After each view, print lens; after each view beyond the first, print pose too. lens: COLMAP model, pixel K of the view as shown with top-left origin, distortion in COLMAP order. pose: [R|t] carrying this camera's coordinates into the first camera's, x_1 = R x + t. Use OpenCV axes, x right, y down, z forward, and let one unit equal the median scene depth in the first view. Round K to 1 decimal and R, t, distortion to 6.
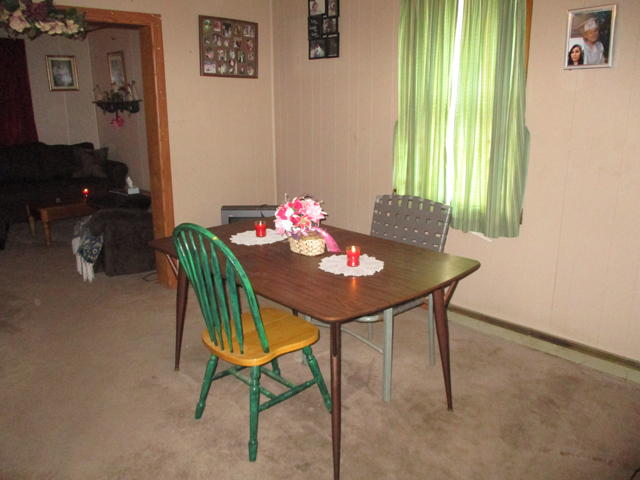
lens RADIAL K [[528.2, 0, 321.7], [0, 528.2, 238.1], [0, 0, 1]] dist [-0.011269, -0.010873]
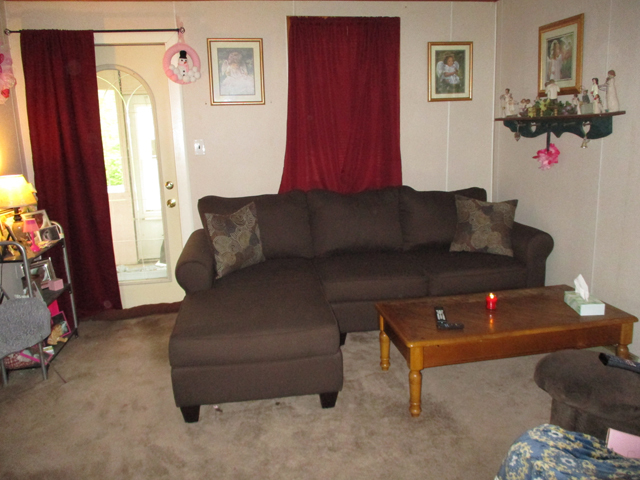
lens RADIAL K [[528.2, 0, 319.9], [0, 528.2, 240.1], [0, 0, 1]] dist [-0.011269, -0.010873]
pose [[0.840088, 0.097879, -0.533546, -0.286851], [-0.114710, 0.993398, 0.001623, -0.110385], [0.530182, 0.059840, 0.845770, 0.437969]]
